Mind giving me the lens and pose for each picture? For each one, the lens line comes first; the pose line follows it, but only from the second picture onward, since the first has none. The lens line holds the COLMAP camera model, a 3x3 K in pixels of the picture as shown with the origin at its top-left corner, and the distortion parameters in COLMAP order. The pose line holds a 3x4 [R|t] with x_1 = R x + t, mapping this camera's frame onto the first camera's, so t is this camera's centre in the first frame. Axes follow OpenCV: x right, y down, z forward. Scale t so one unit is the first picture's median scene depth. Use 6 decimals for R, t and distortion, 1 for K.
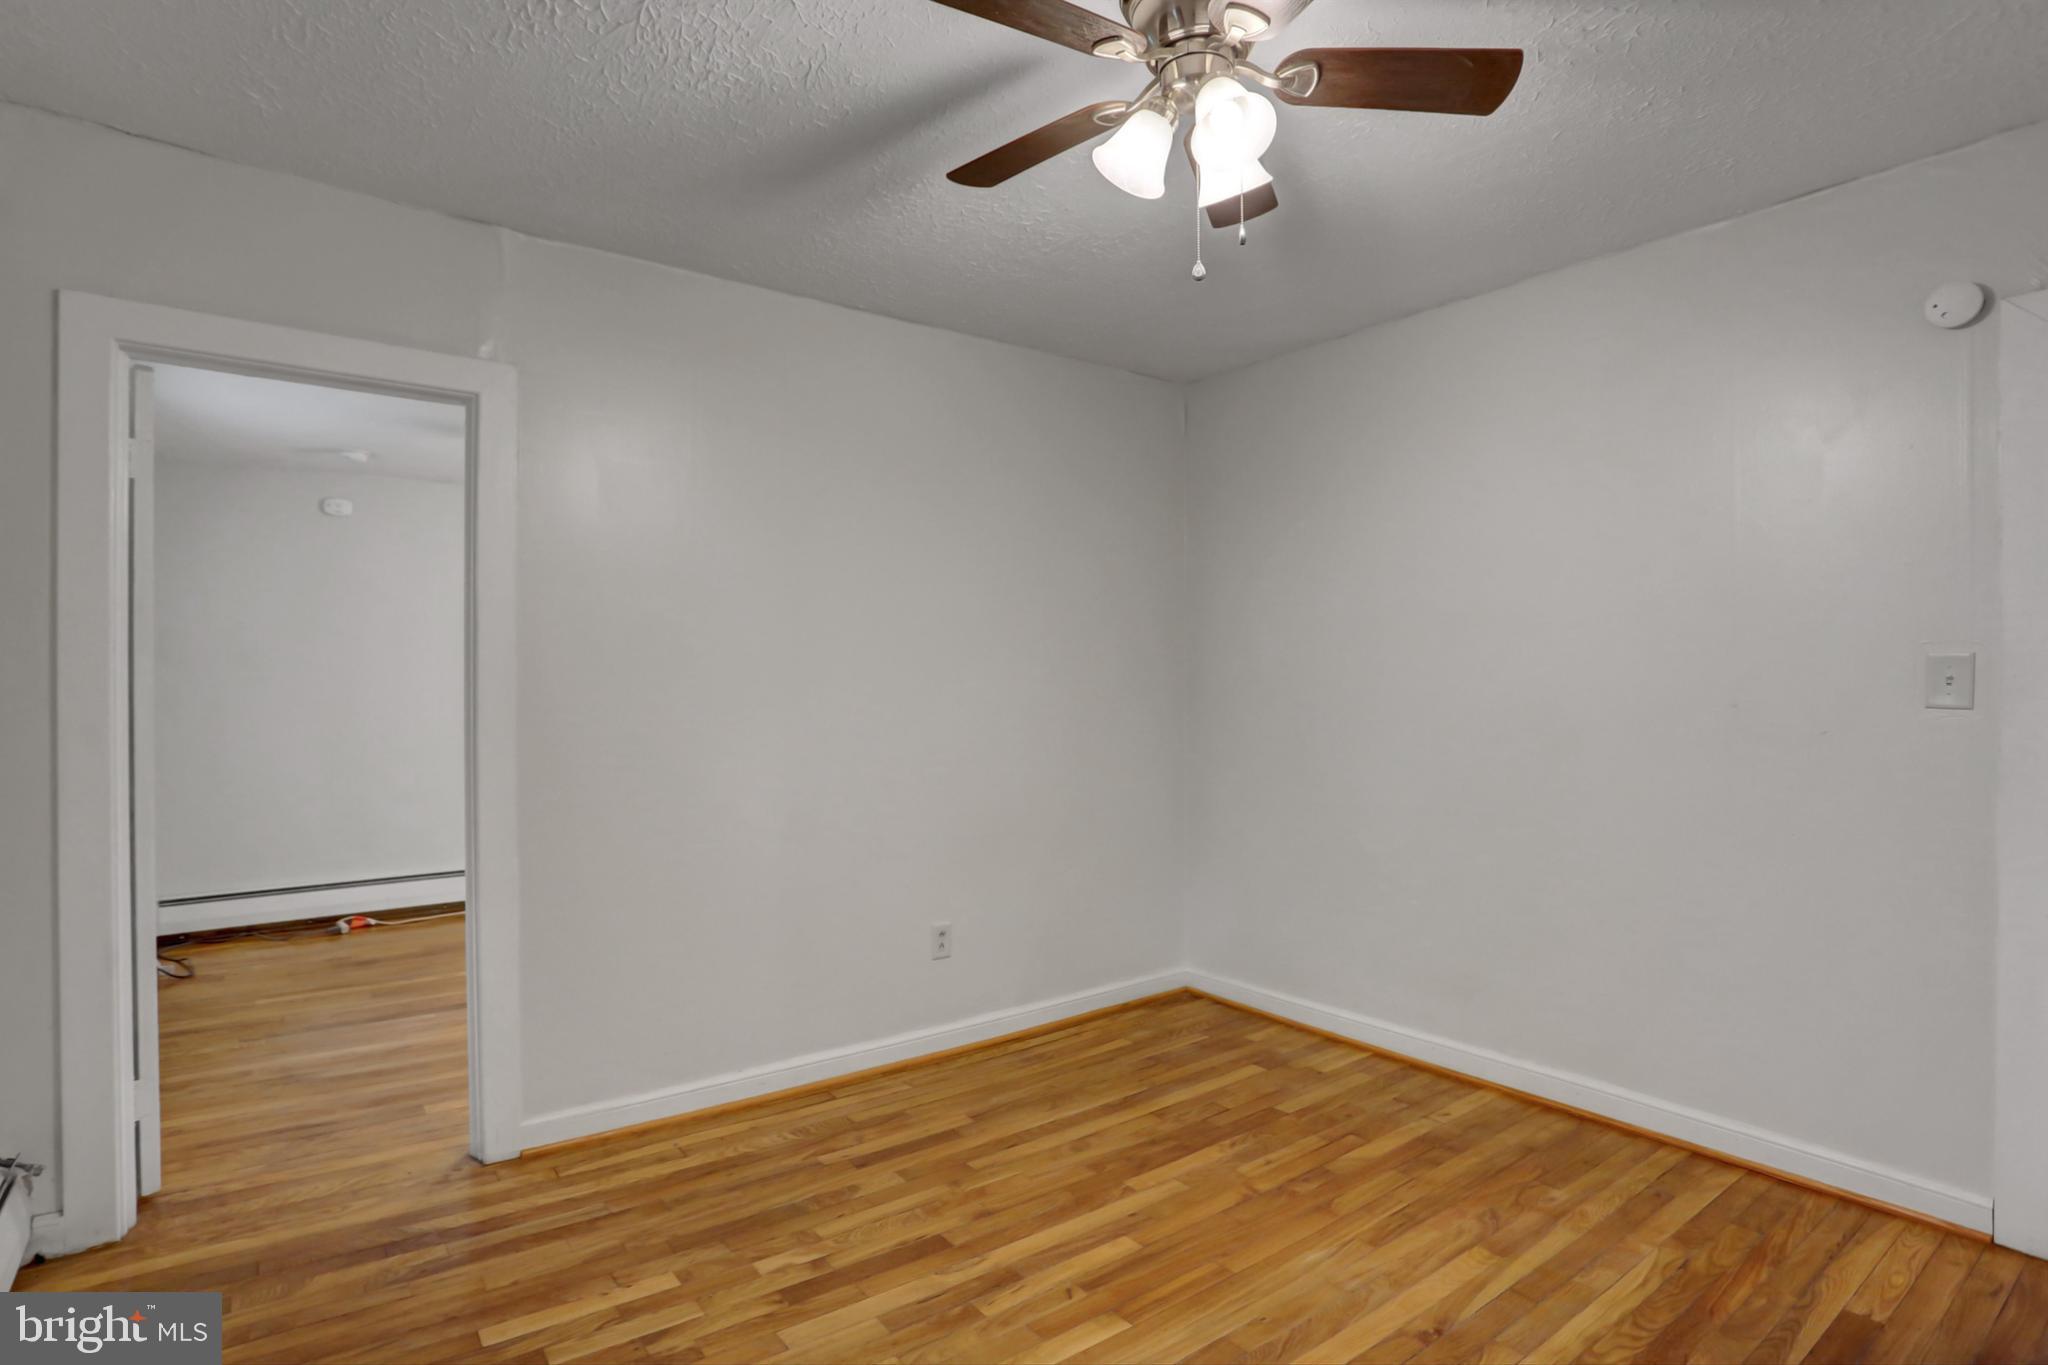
lens RADIAL K [[1016.6, 0, 1022.9], [0, 1016.6, 676.0], [0, 0, 1]] dist [-0.068194, 0.025086]
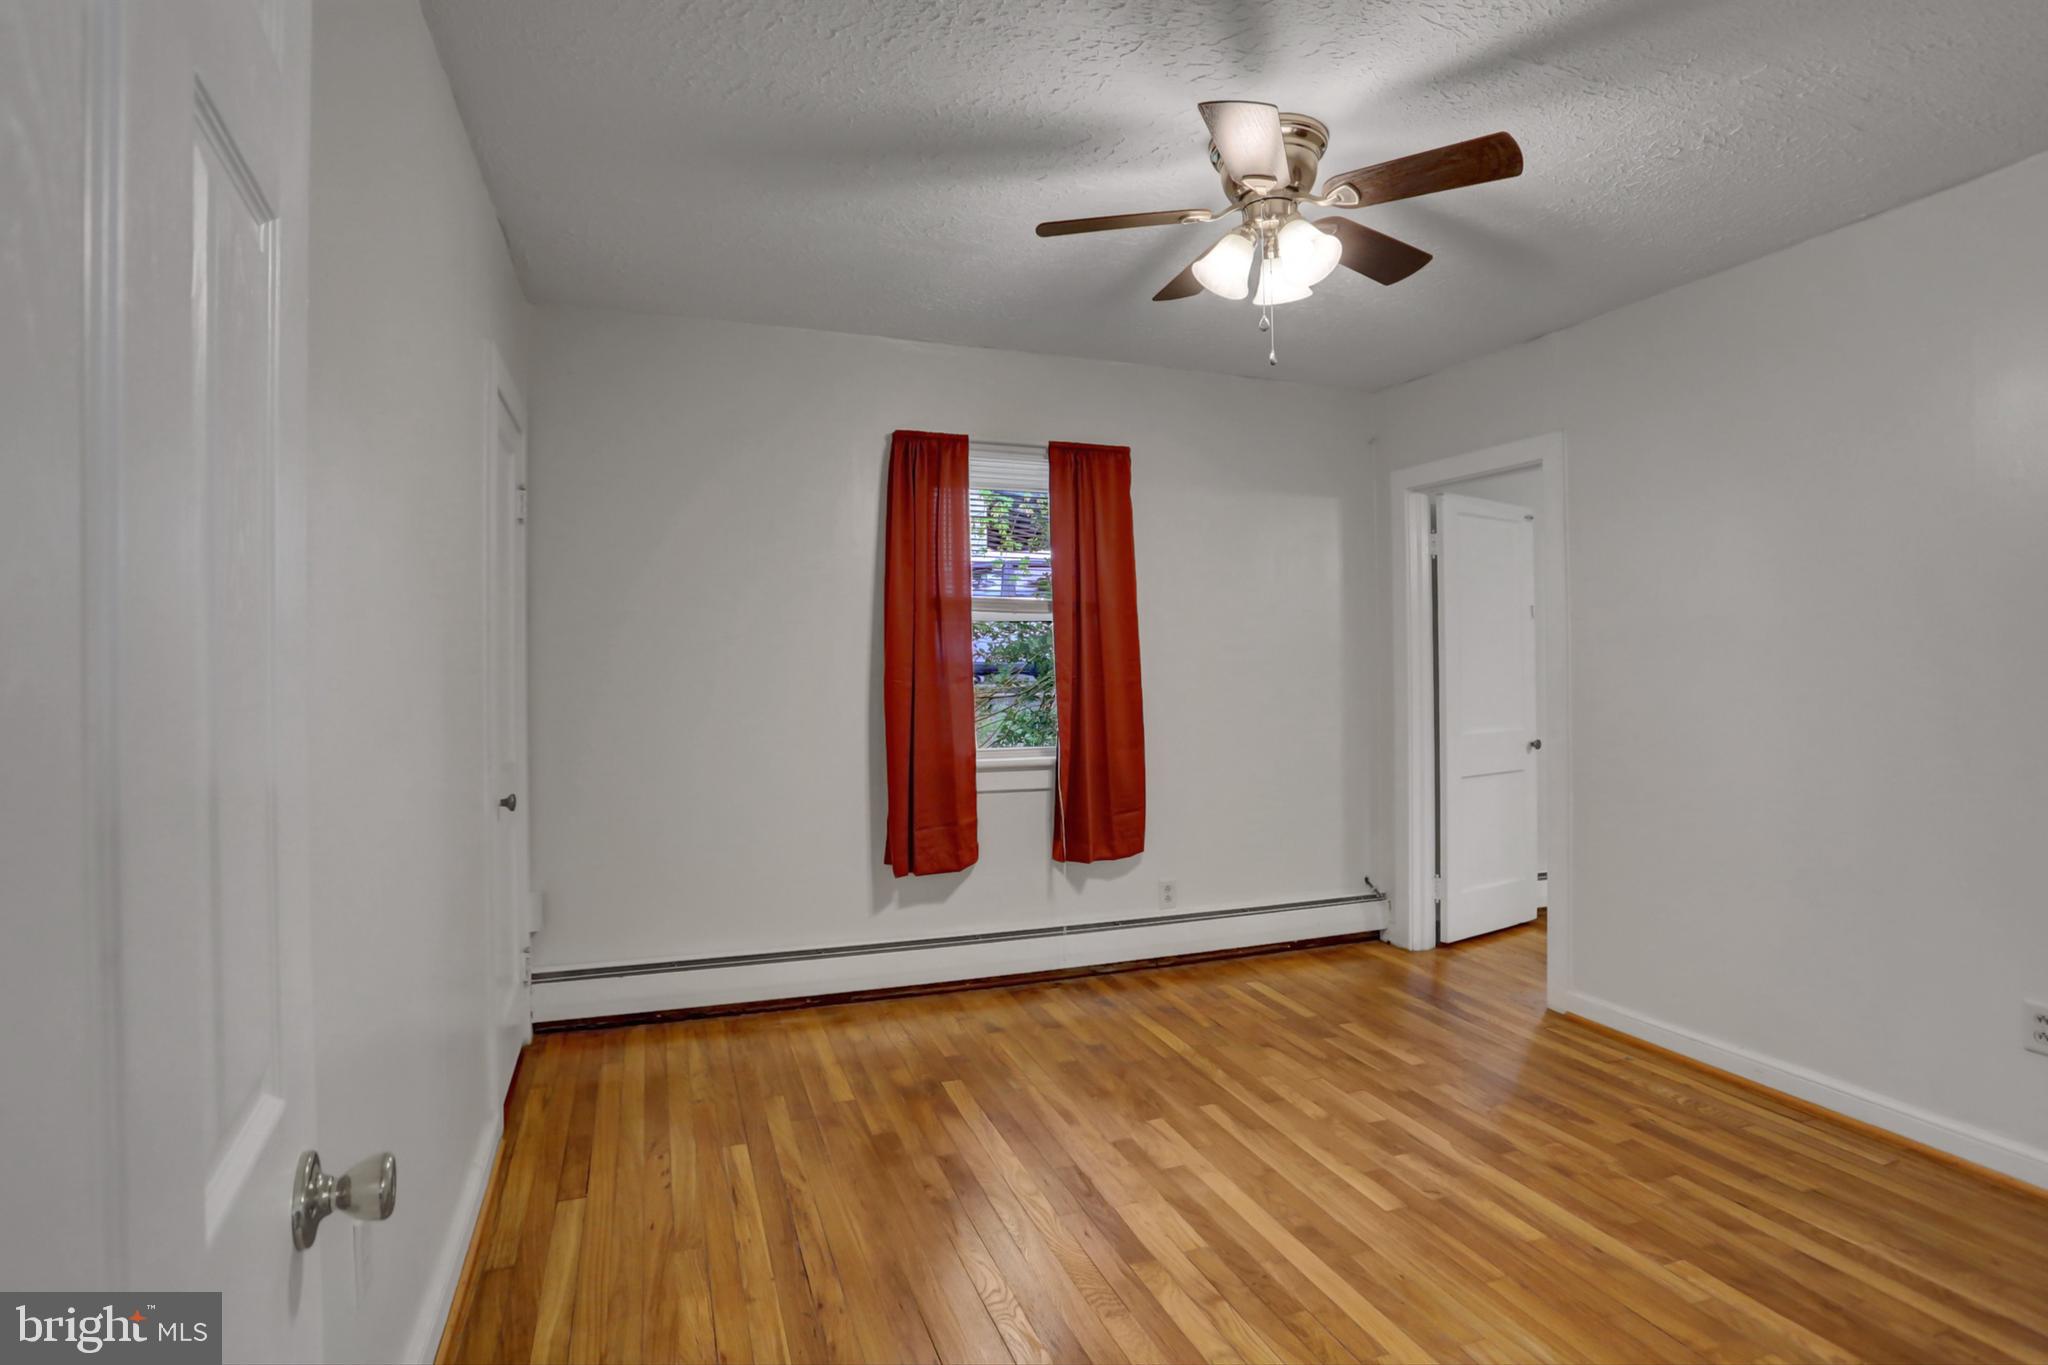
lens RADIAL K [[1016.6, 0, 1022.9], [0, 1016.6, 676.0], [0, 0, 1]] dist [-0.068194, 0.025086]
pose [[-0.290108, 0.008722, -0.956954, 1.039102], [0.017122, 0.999846, 0.003922, 0.004165], [0.956841, -0.015248, -0.290212, 0.714787]]
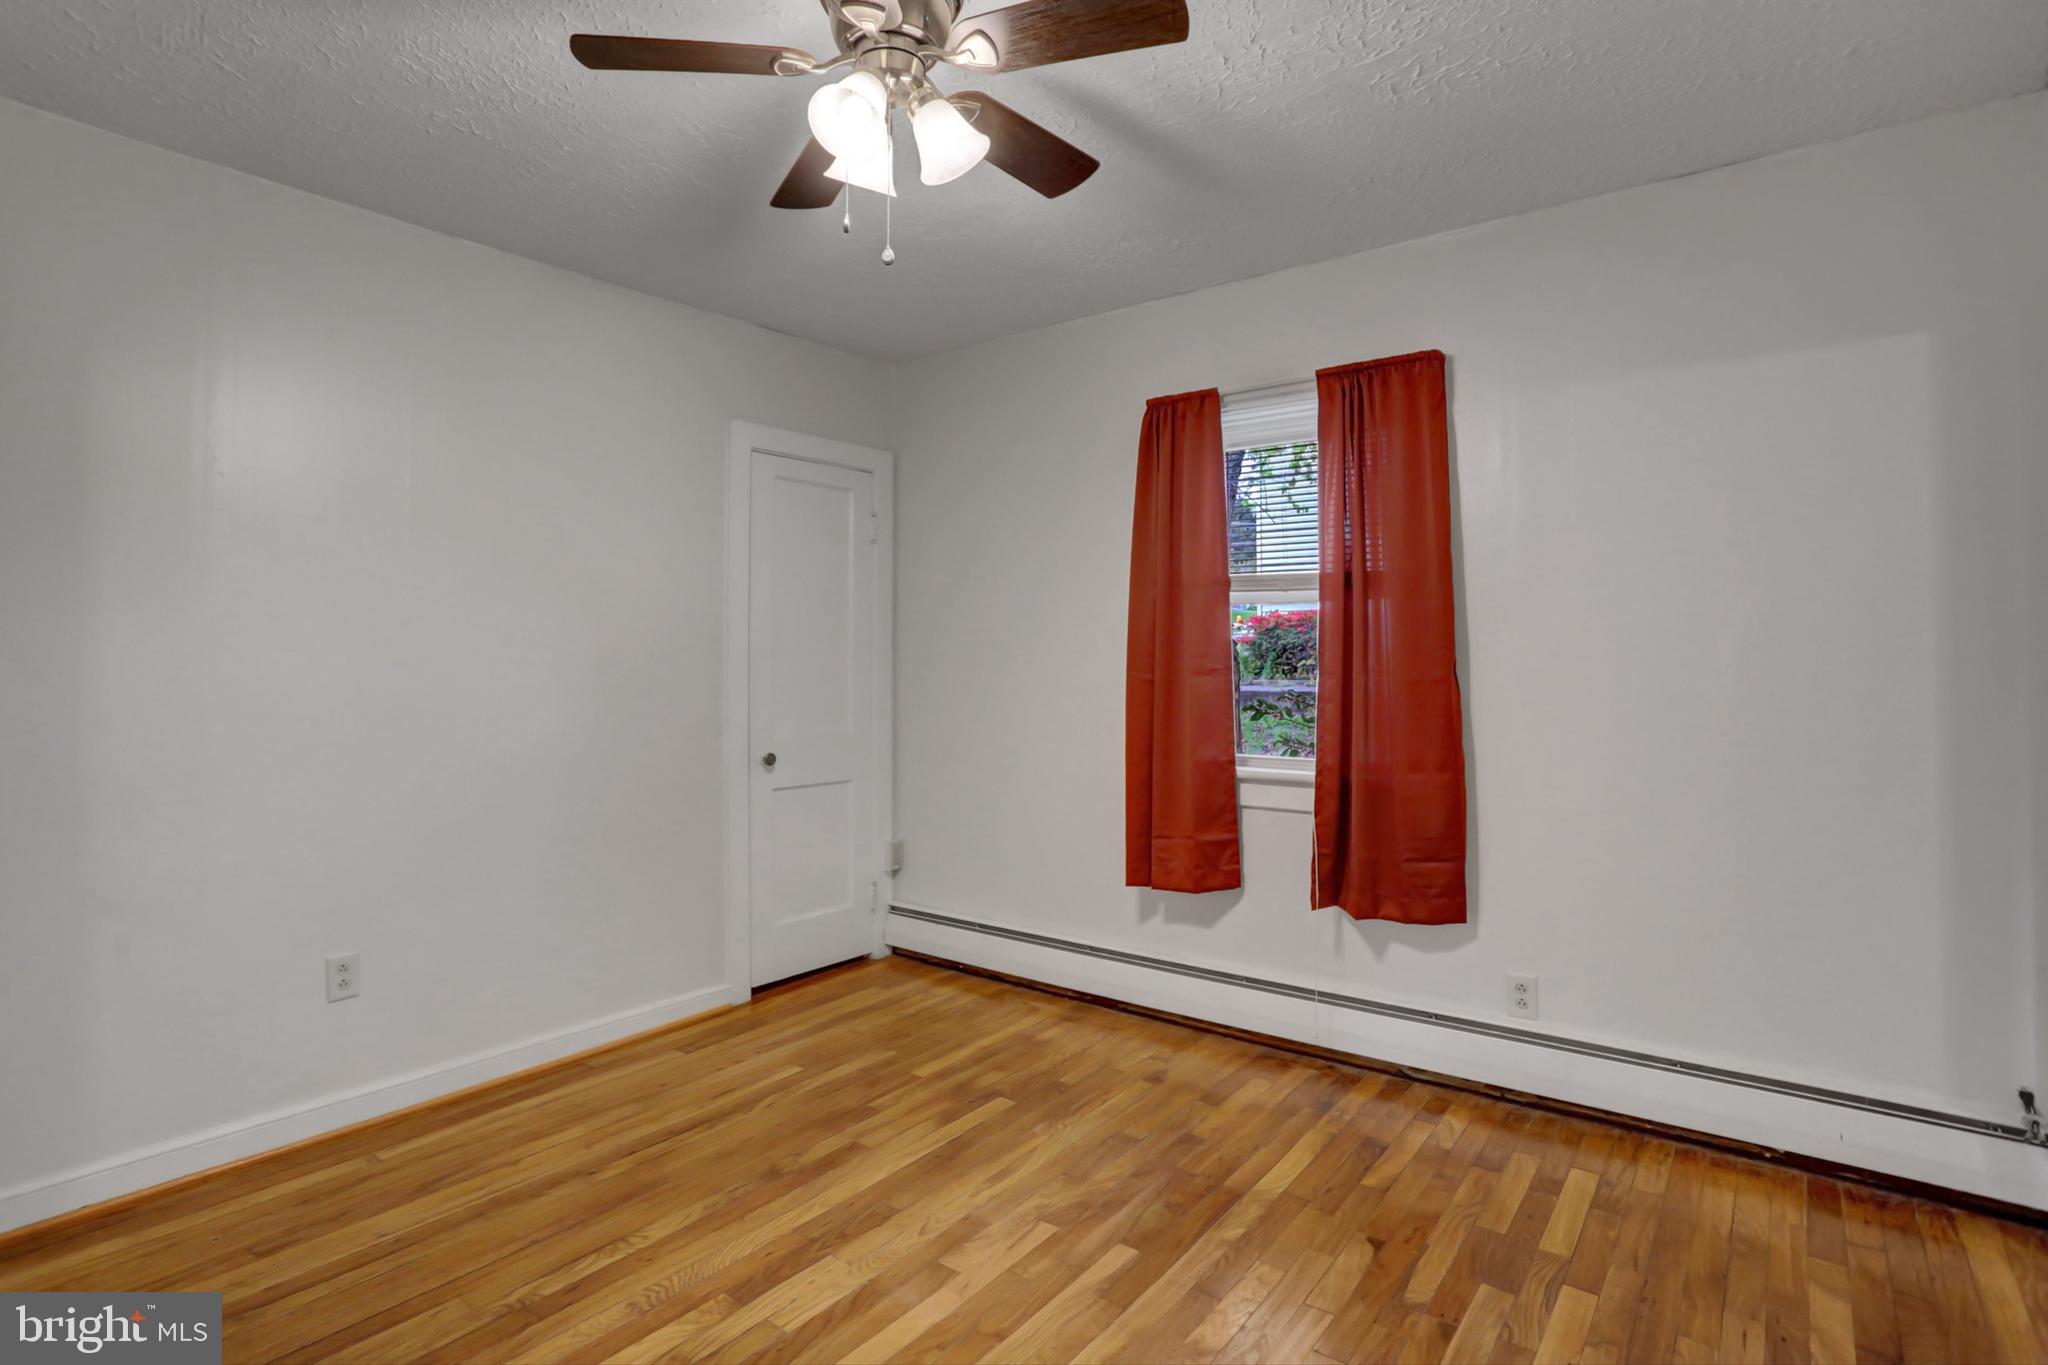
lens RADIAL K [[1001.4, 0, 1020.8], [0, 1001.4, 664.4], [0, 0, 1]] dist [-0.065222, 0.025398]
pose [[-0.963998, 0.000544, -0.265907, 0.211181], [0.004482, 0.999889, -0.014204, 0.019509], [0.265870, -0.014885, -0.963894, 1.348192]]
